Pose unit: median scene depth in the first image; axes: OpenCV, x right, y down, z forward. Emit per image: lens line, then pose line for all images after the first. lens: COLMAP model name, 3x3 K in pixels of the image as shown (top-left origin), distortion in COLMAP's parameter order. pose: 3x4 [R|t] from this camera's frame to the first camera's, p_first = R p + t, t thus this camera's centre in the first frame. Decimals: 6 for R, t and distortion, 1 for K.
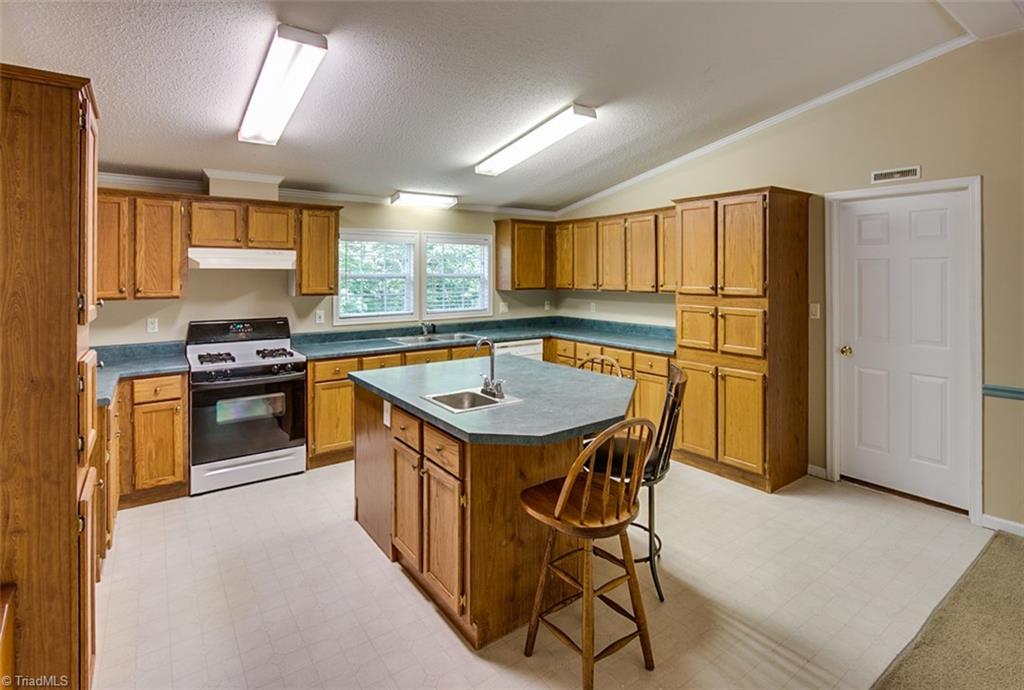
lens RADIAL K [[496.2, 0, 510.7], [0, 496.2, 276.9], [0, 0, 1]] dist [-0.003187, -0.000109]
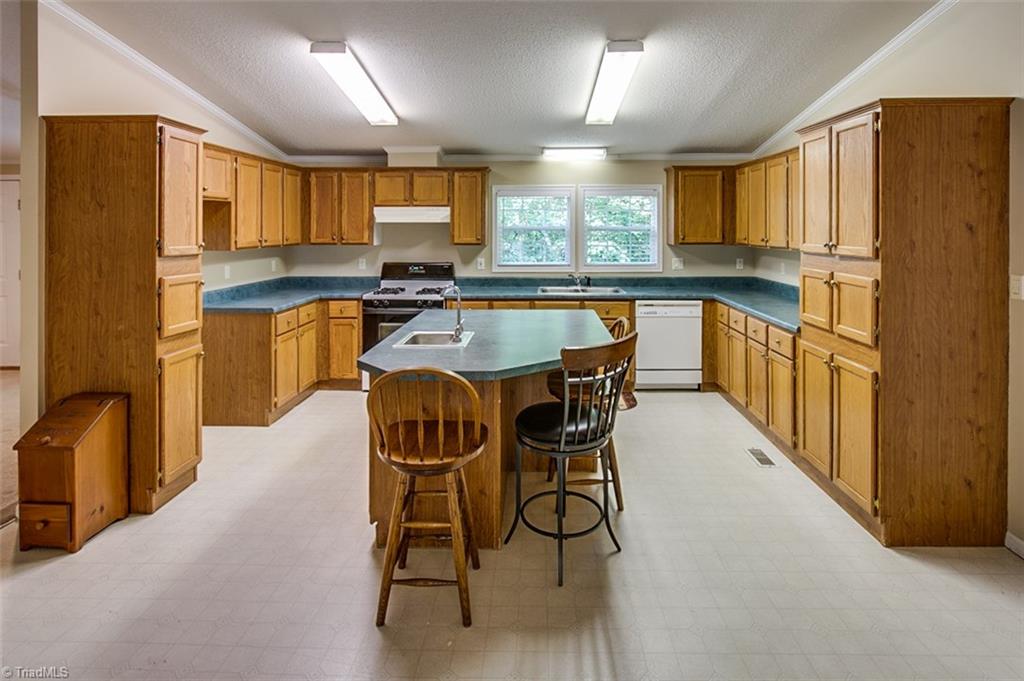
lens RADIAL K [[518.3, 0, 534.0], [0, 518.3, 231.2], [0, 0, 1]] dist [-0.004976, -0.000415]
pose [[0.806860, 0.005917, -0.590712, 0.478072], [-0.003439, 0.999980, 0.005319, -0.002064], [0.590732, -0.002261, 0.806865, 0.117897]]
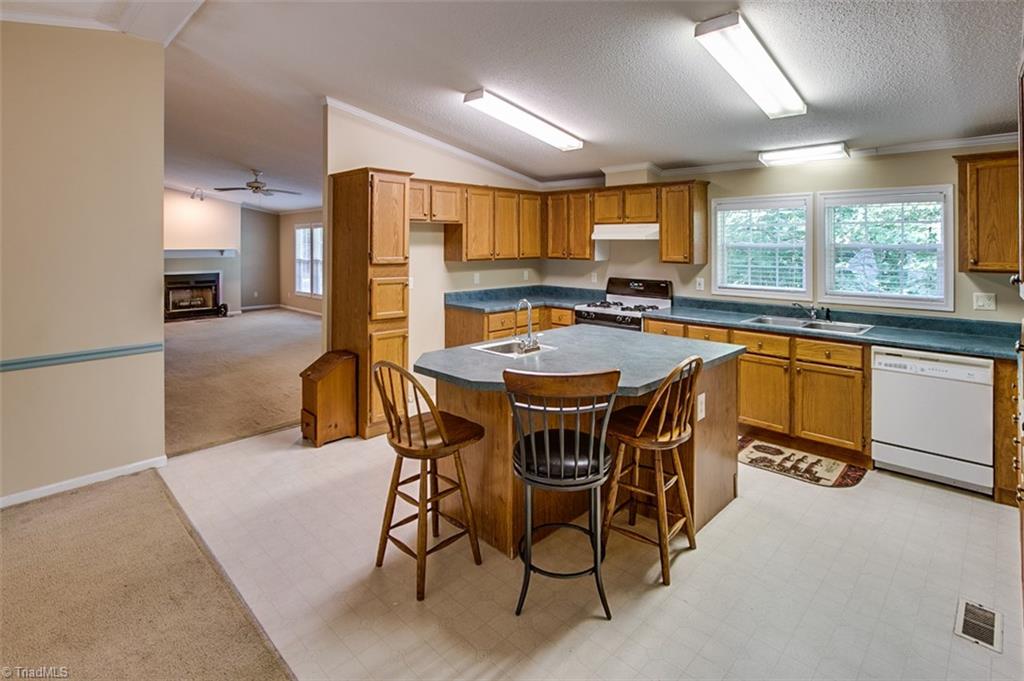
lens RADIAL K [[510.7, 0, 526.8], [0, 510.7, 239.6], [0, 0, 1]] dist [-0.012514, 0.000473]
pose [[0.190346, -0.002240, -0.981715, 0.695791], [-0.007554, 0.999964, -0.003746, -0.008626], [0.981688, 0.008129, 0.190322, 0.483555]]
